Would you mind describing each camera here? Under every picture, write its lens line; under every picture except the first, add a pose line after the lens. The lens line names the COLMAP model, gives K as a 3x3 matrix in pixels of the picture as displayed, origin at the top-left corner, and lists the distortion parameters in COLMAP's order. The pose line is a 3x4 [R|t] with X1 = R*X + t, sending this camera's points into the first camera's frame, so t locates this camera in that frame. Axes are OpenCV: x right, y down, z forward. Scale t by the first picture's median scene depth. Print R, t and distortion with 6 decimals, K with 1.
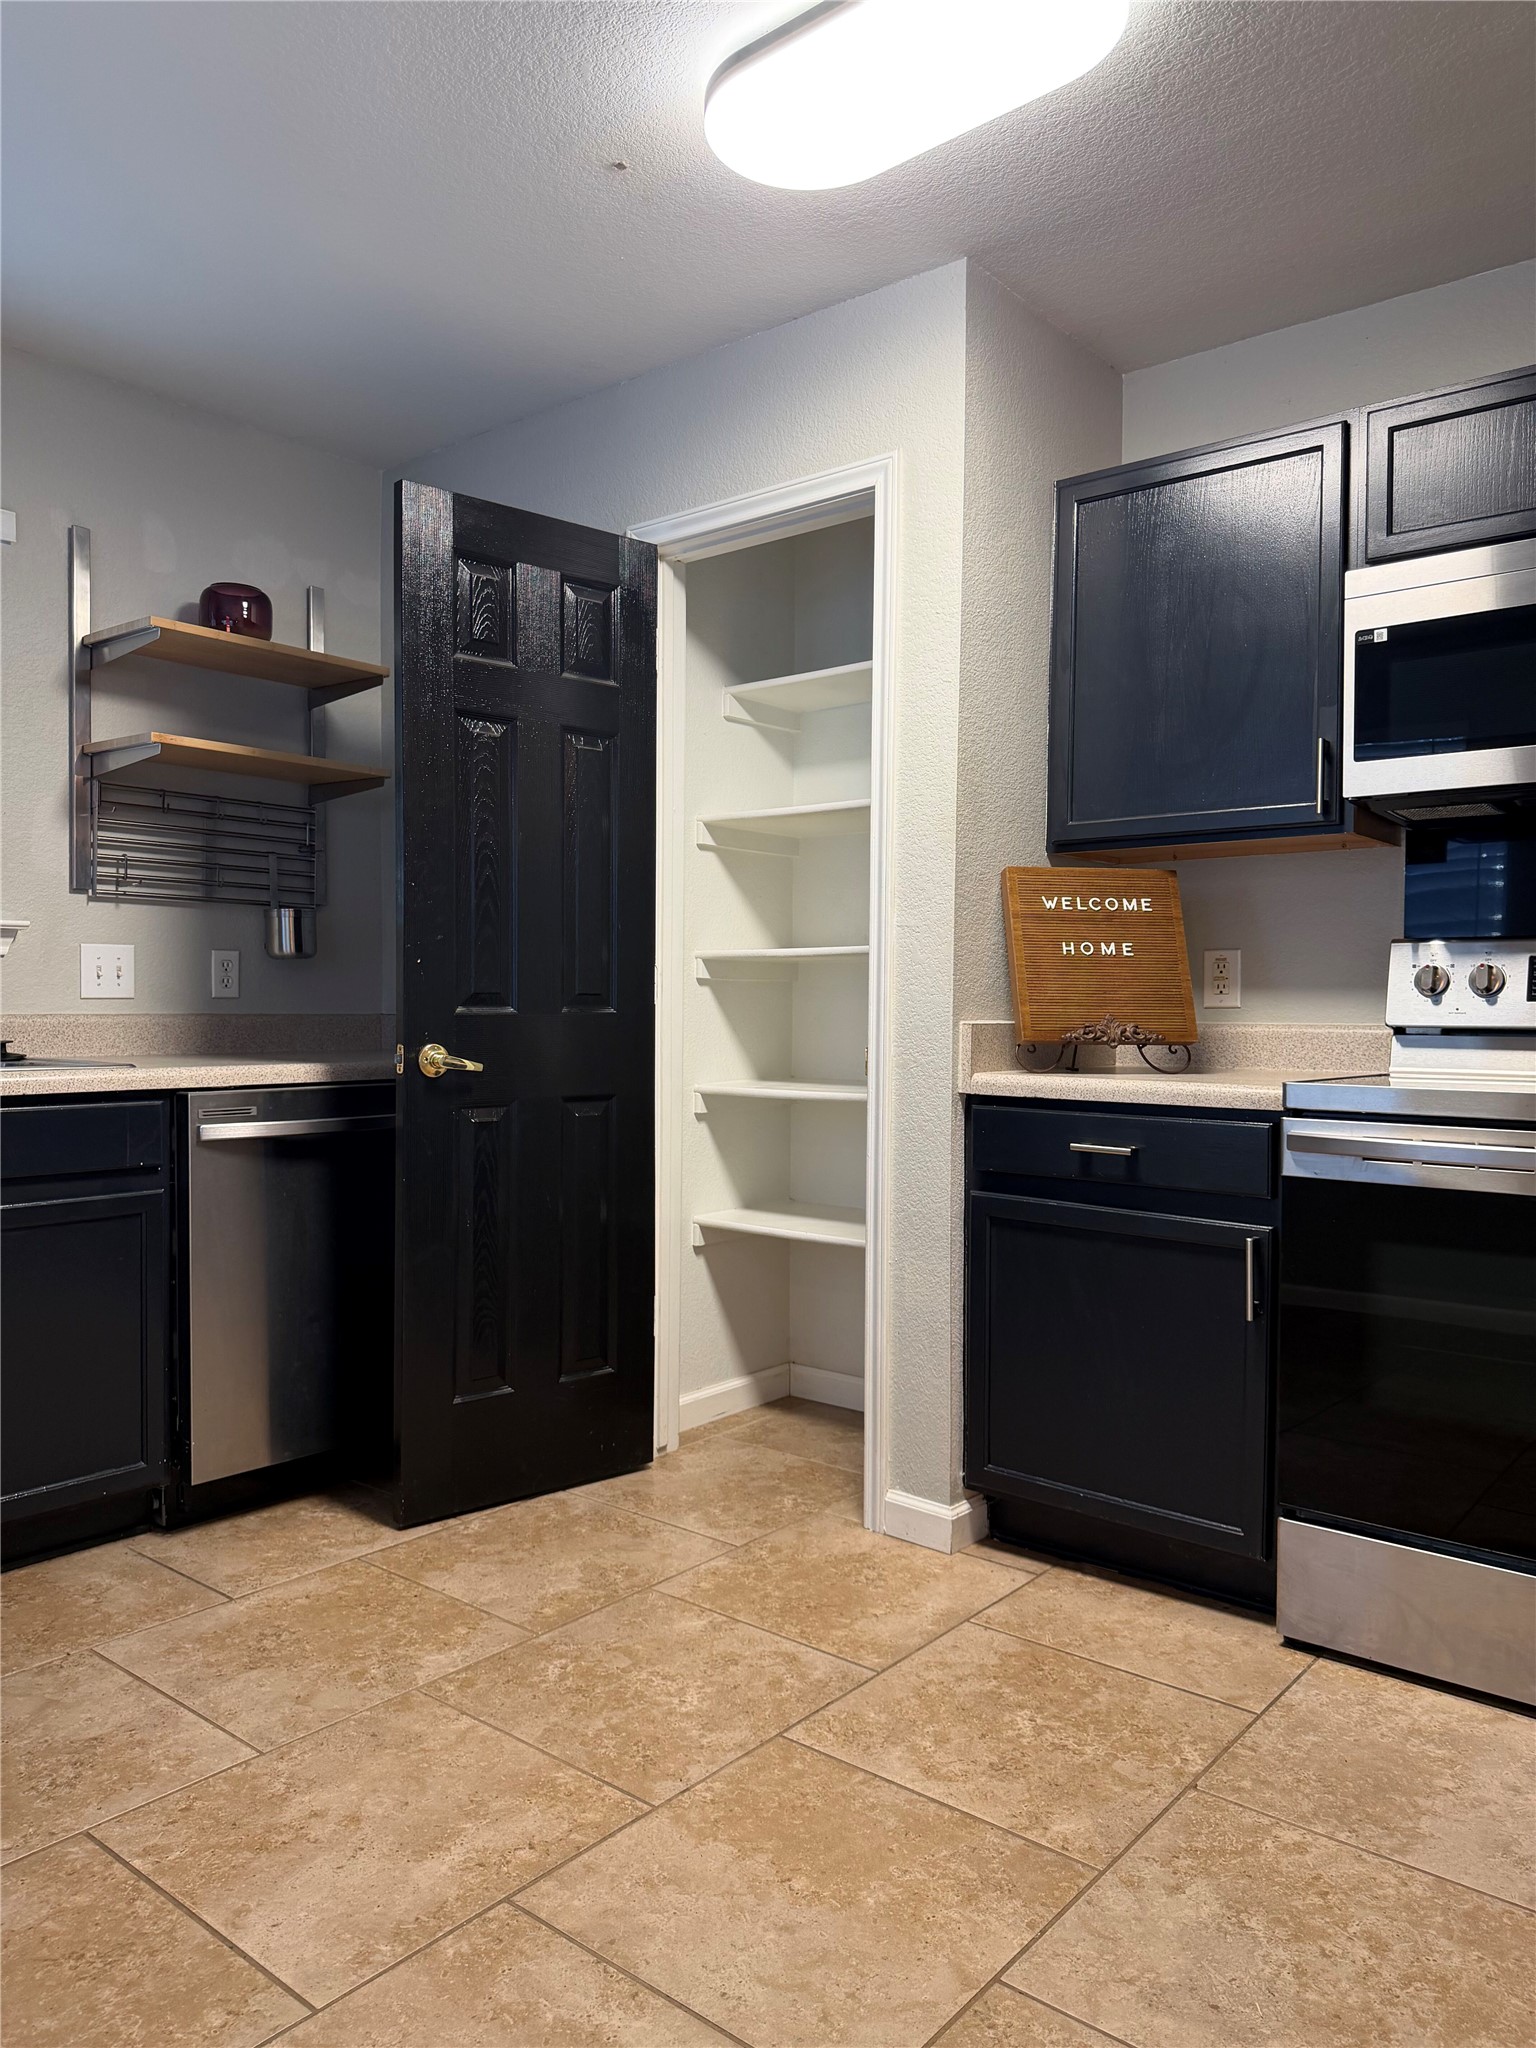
lens RADIAL K [[1461.9, 0, 768.0], [0, 1461.9, 1024.0], [0, 0, 1]] dist [0.004592, -0.009271]
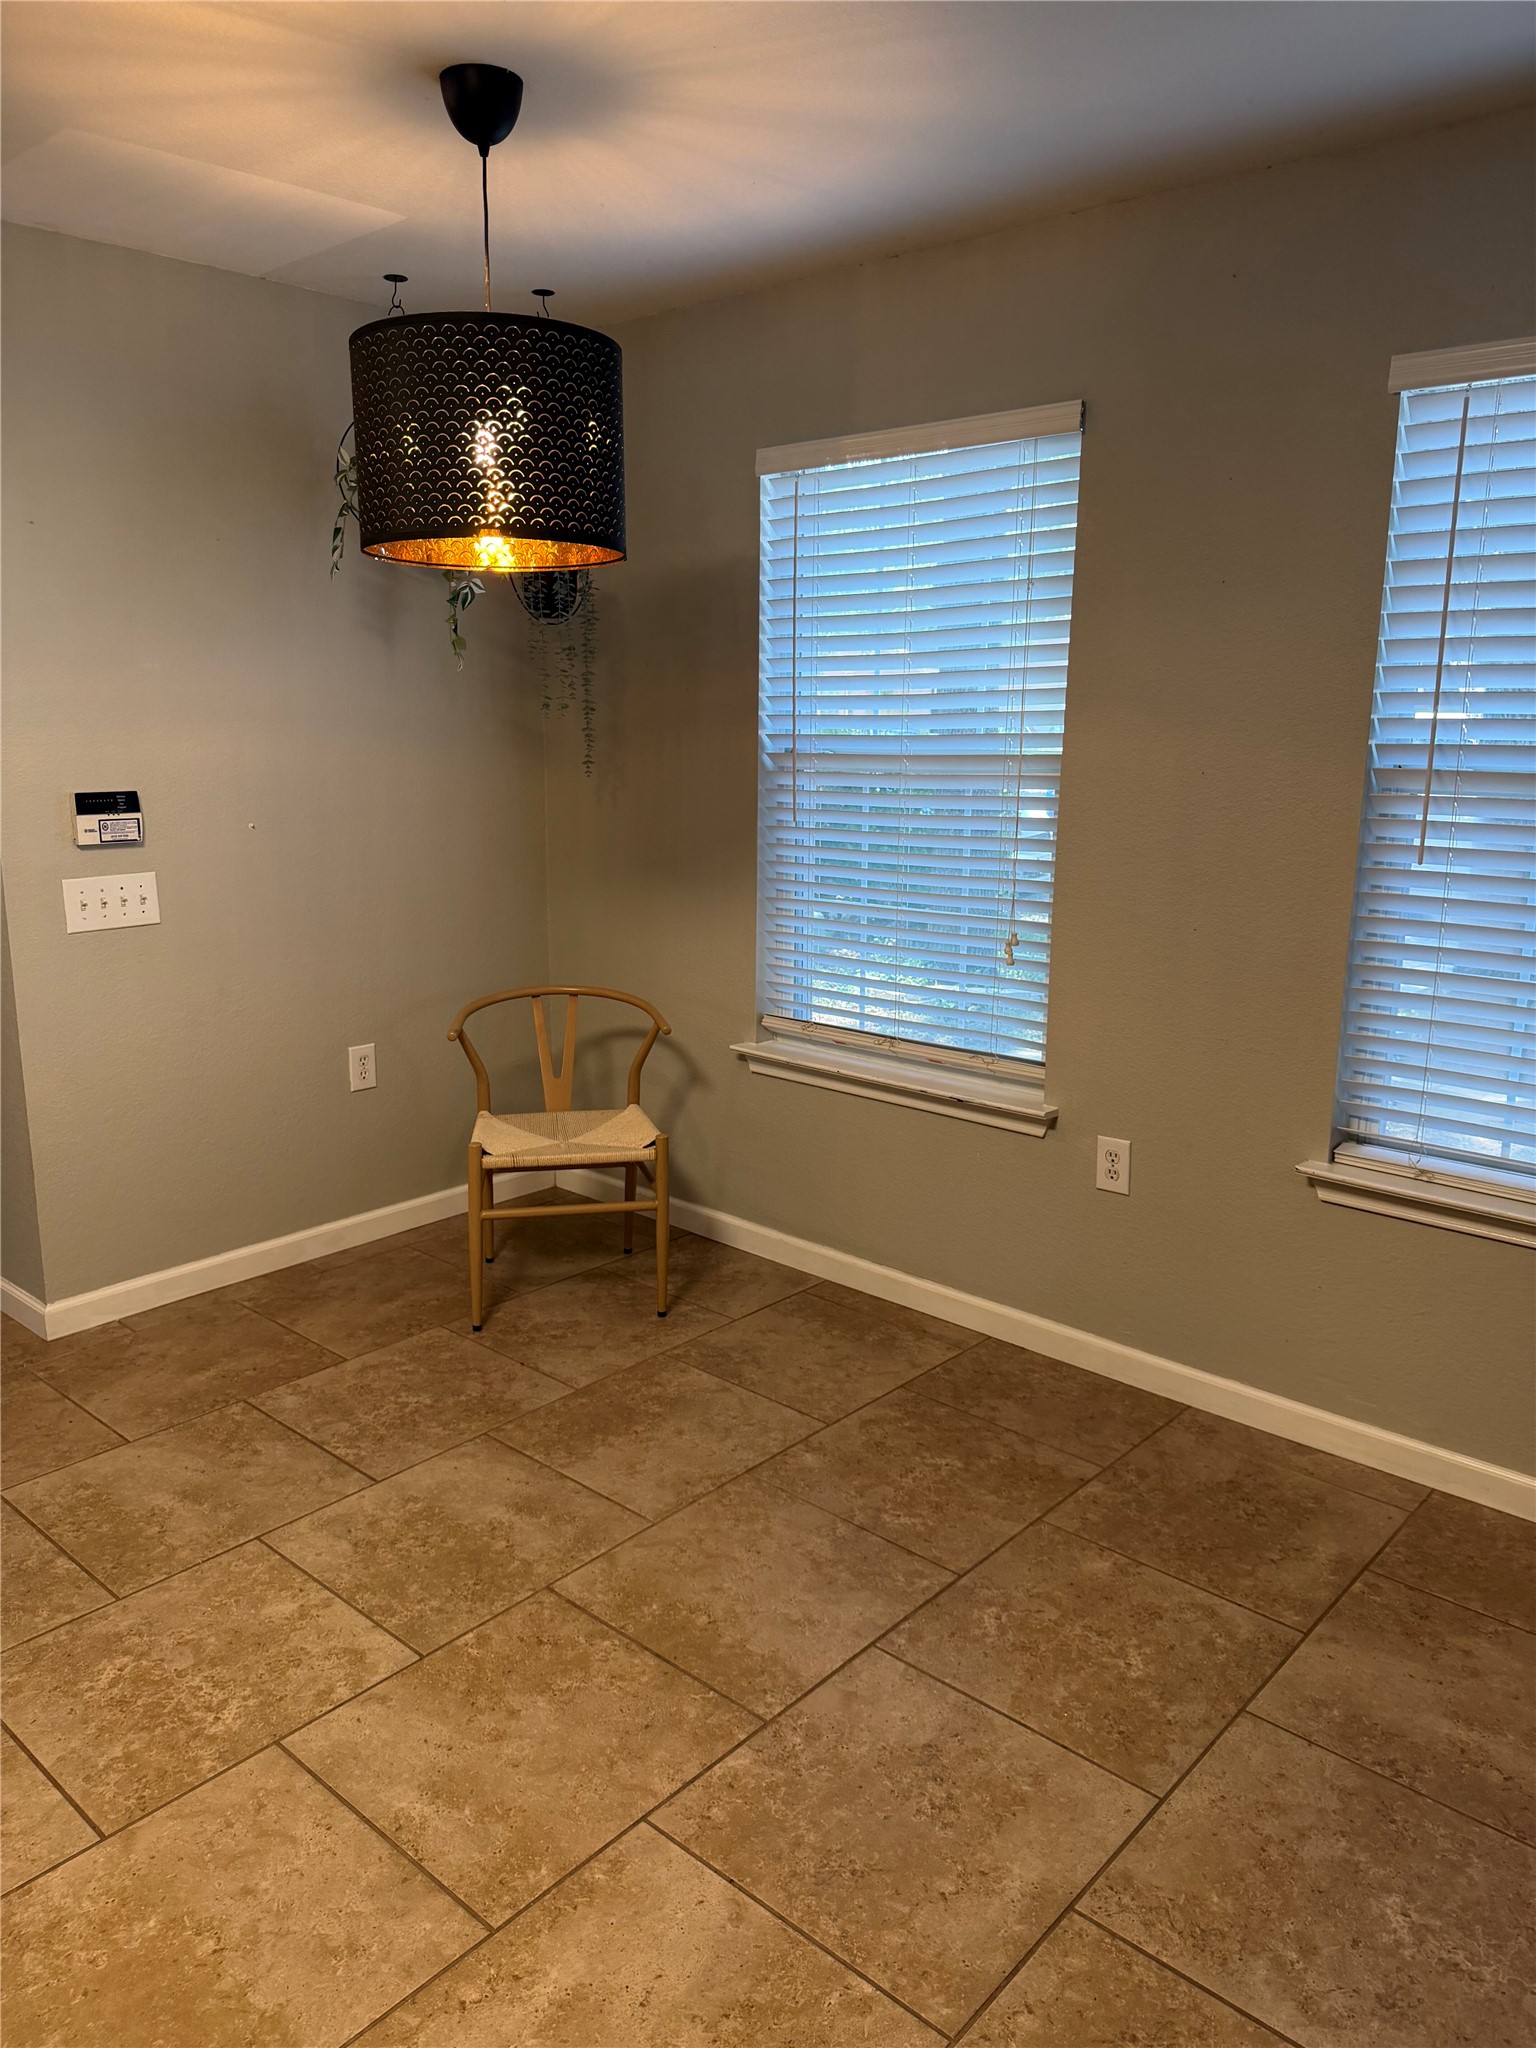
lens RADIAL K [[1465.1, 0, 757.9], [0, 1465.1, 1045.2], [0, 0, 1]] dist [0.003937, -0.001806]
pose [[-0.998884, -0.022972, 0.041280, -0.284833], [-0.012095, 0.969043, 0.246594, -0.202991], [-0.045667, 0.245819, -0.968239, 1.328123]]
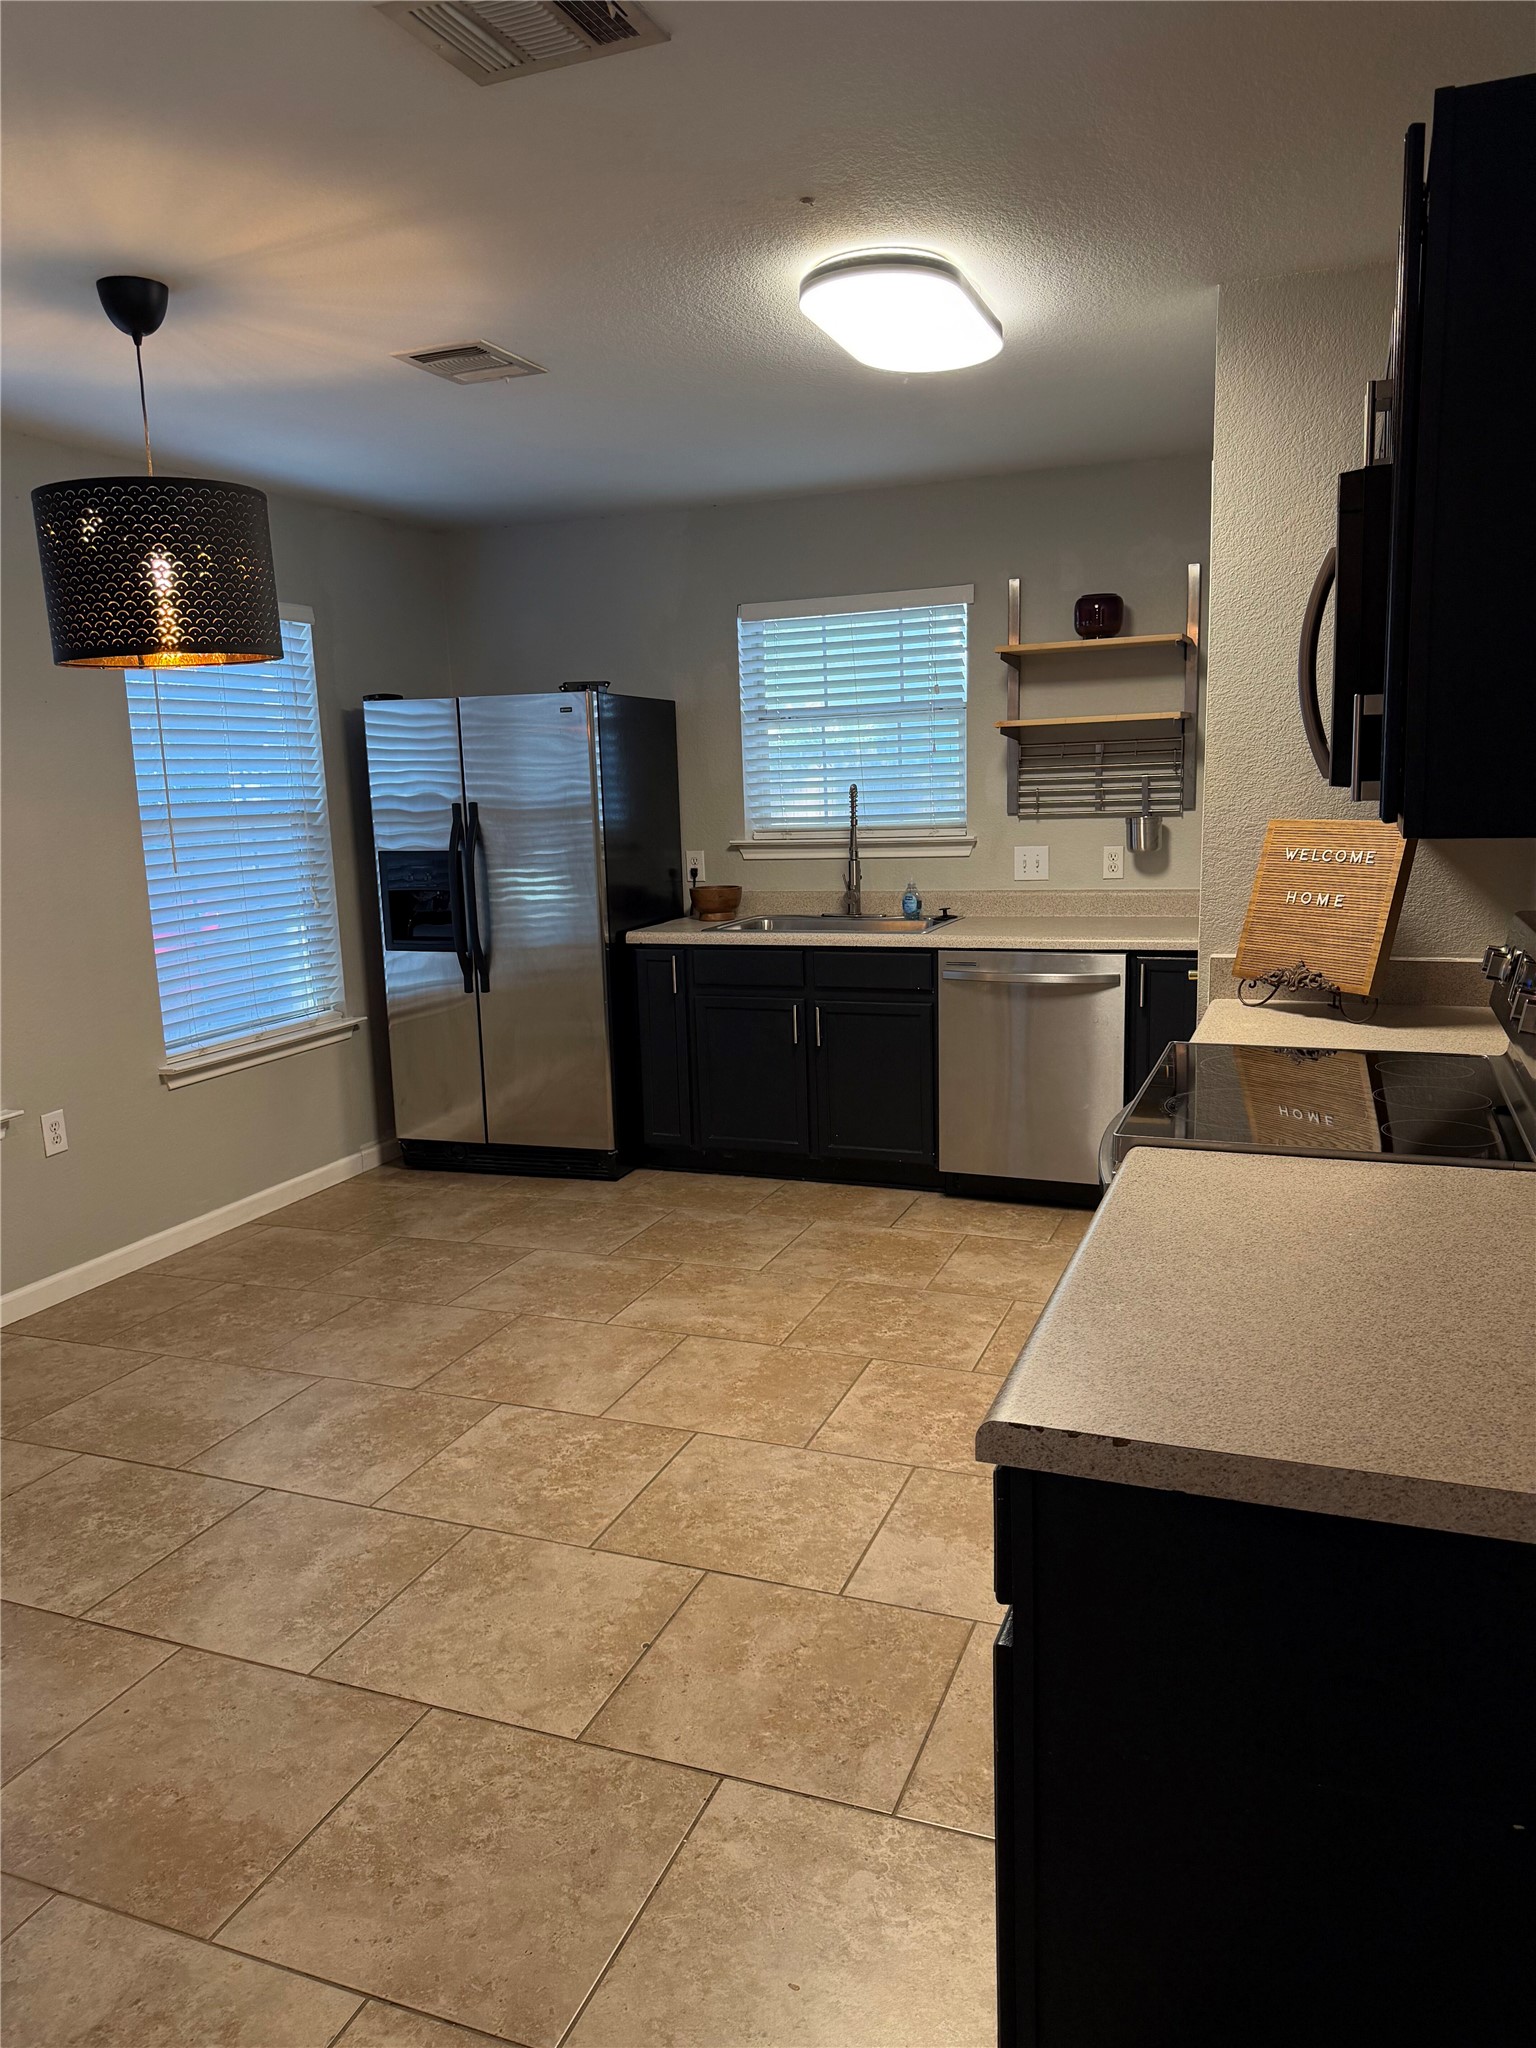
lens RADIAL K [[1439.3, 0, 768.0], [0, 1439.3, 1024.0], [0, 0, 1]] dist [0.081979, -0.001803]
pose [[0.307175, 0.146223, -0.940352, 1.356911], [0.017924, 0.987061, 0.159341, -0.166868], [0.951484, -0.065801, 0.300580, 0.338455]]
